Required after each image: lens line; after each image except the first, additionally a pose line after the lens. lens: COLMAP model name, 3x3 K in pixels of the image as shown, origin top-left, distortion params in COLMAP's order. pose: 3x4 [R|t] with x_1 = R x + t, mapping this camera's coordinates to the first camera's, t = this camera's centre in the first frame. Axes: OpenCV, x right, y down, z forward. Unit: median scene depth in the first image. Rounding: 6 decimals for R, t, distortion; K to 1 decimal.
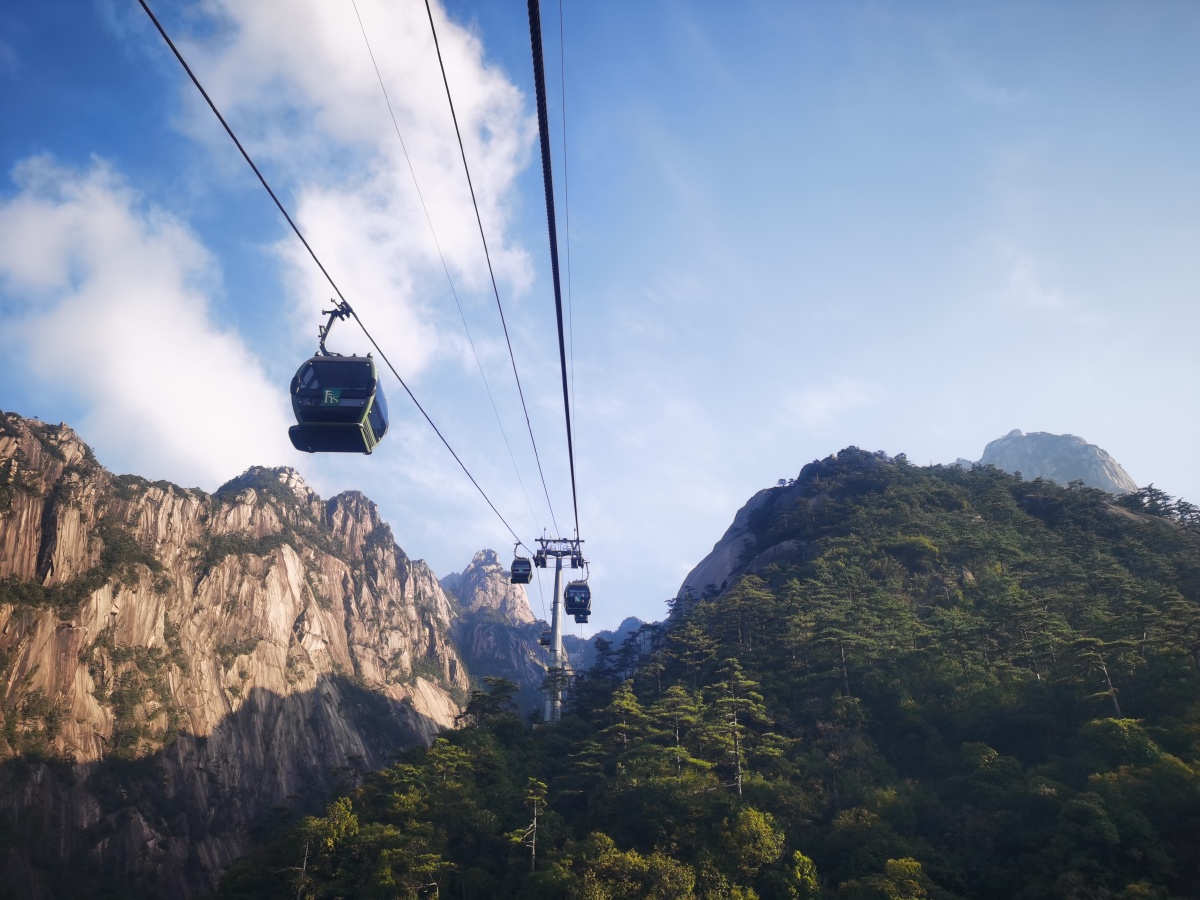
lens RADIAL K [[942.8, 0, 609.6], [0, 942.8, 438.4], [0, 0, 1]] dist [0.049621, -0.024628]
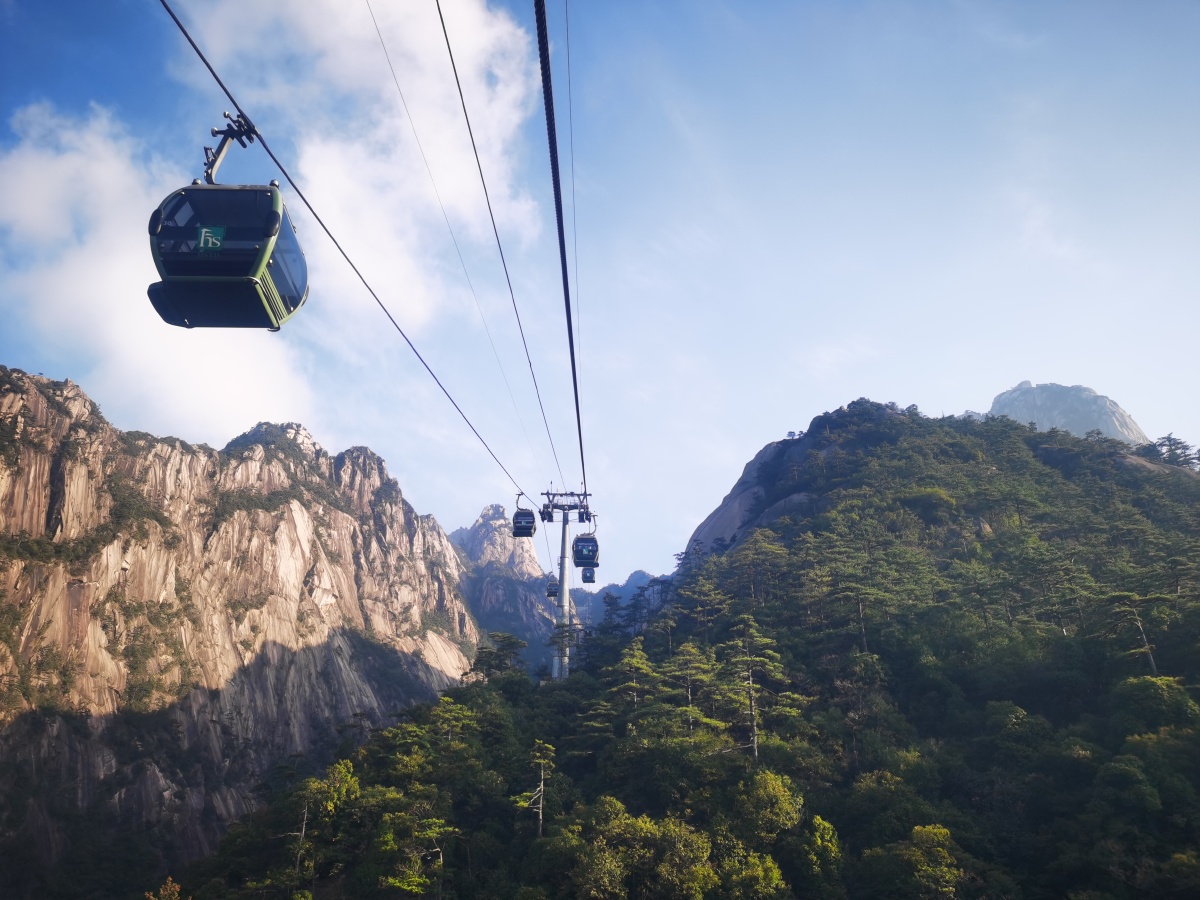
lens RADIAL K [[942.8, 0, 608.7], [0, 942.8, 433.1], [0, 0, 1]] dist [0.049621, -0.024628]
pose [[0.999948, -0.005752, -0.008412, -0.000171], [0.006104, 0.999083, 0.042374, 0.001105], [0.008161, -0.042424, 0.999066, 0.007961]]
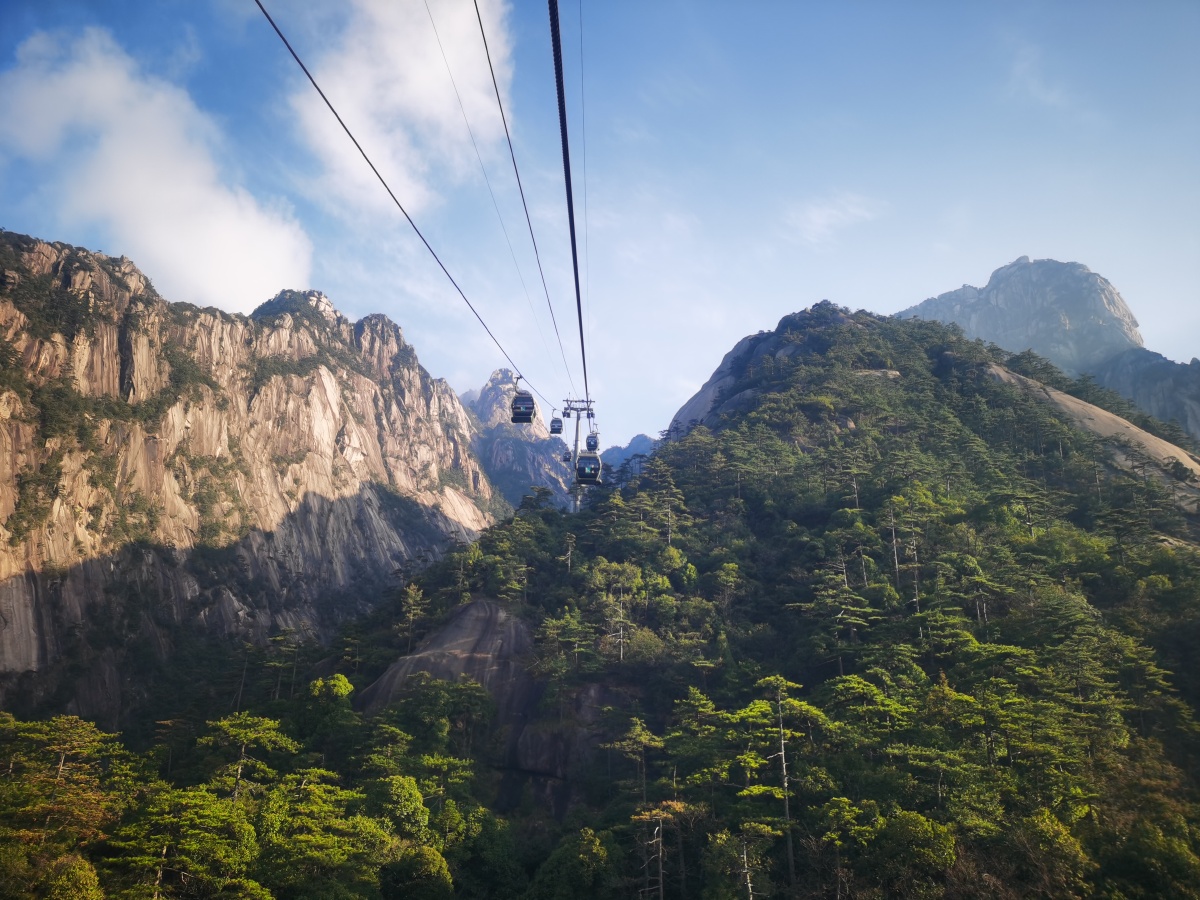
lens RADIAL K [[942.8, 0, 609.7], [0, 942.8, 442.2], [0, 0, 1]] dist [0.049621, -0.024628]
pose [[0.999843, 0.012855, -0.012235, 0.004455], [-0.010201, 0.980448, 0.196515, -0.034264], [0.014522, -0.196359, 0.980425, -0.138080]]
